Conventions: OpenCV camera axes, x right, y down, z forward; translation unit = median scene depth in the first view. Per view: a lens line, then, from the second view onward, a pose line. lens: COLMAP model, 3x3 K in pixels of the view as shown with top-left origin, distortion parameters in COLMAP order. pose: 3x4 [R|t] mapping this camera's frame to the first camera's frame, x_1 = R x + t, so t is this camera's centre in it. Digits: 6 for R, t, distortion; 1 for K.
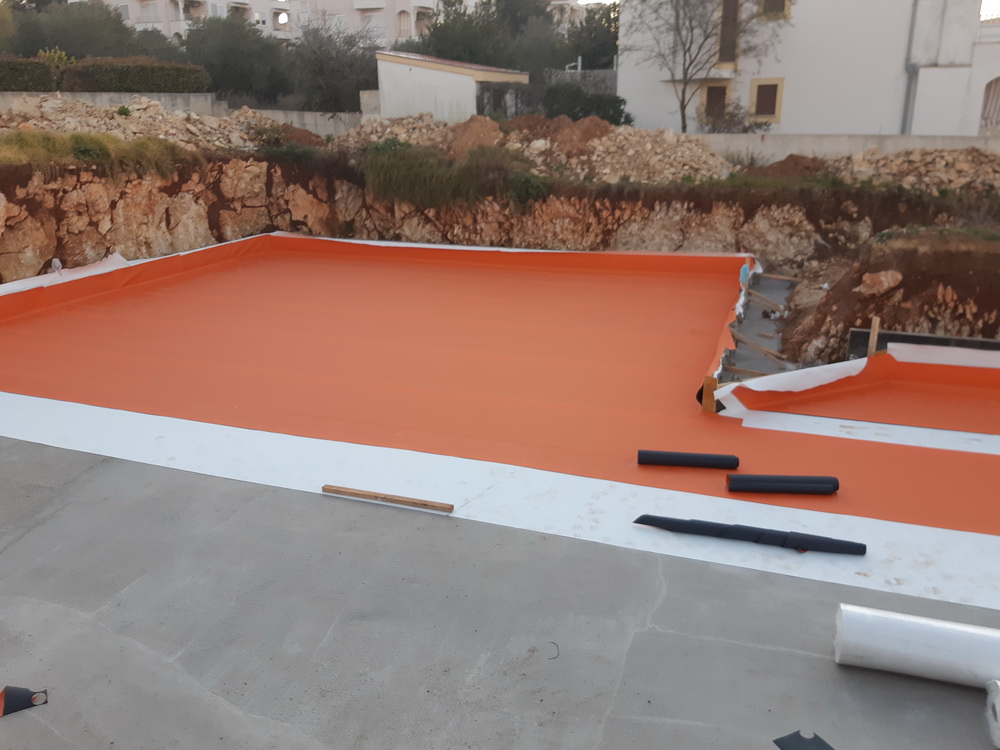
lens RADIAL K [[782.5, 0, 504.9], [0, 782.5, 360.0], [0, 0, 1]] dist [0.074389, -0.134598]
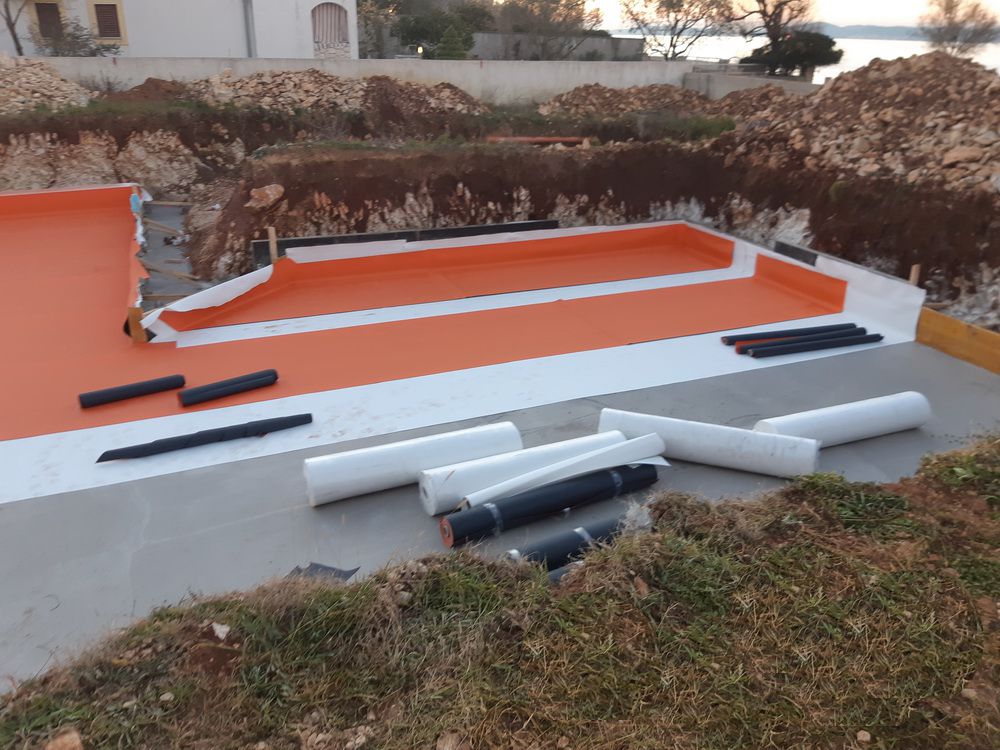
lens RADIAL K [[782.5, 0, 504.9], [0, 782.5, 360.0], [0, 0, 1]] dist [0.074389, -0.134598]
pose [[0.733010, -0.240867, 0.636144, -0.024966], [0.184126, 0.970553, 0.155323, 0.009689], [-0.654823, 0.003277, 0.755775, -0.034335]]
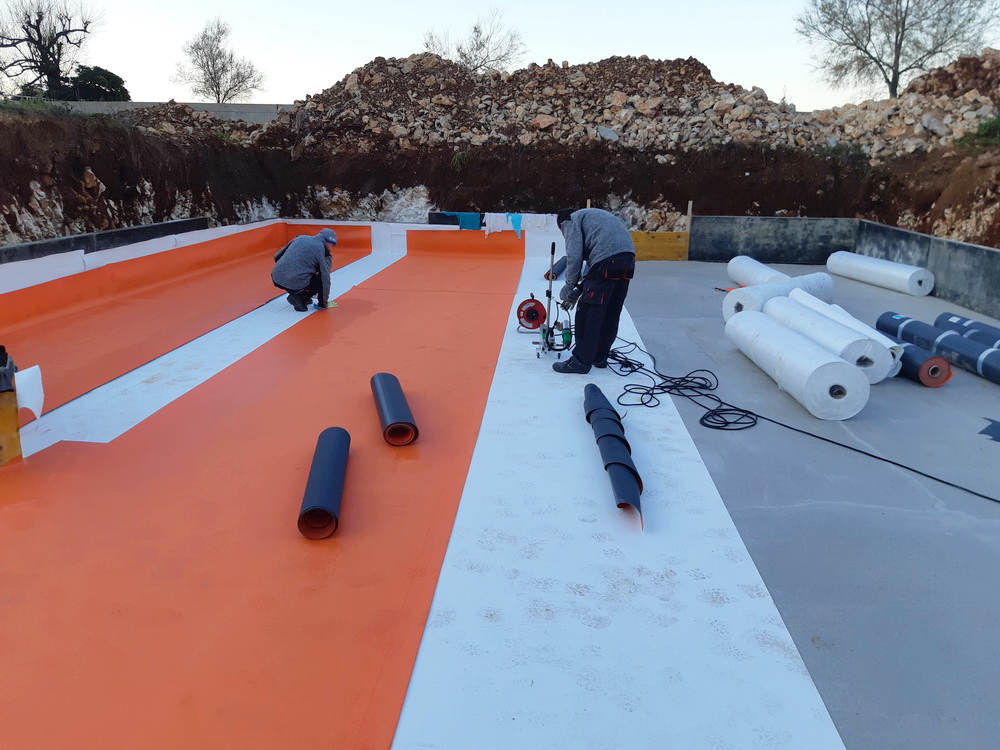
lens RADIAL K [[782.5, 0, 504.9], [0, 782.5, 360.0], [0, 0, 1]] dist [0.074389, -0.134598]
pose [[-0.292495, -0.227469, 0.928819, -0.091366], [0.268904, 0.912538, 0.308163, -0.019560], [-0.917680, 0.339900, -0.205746, 0.478426]]
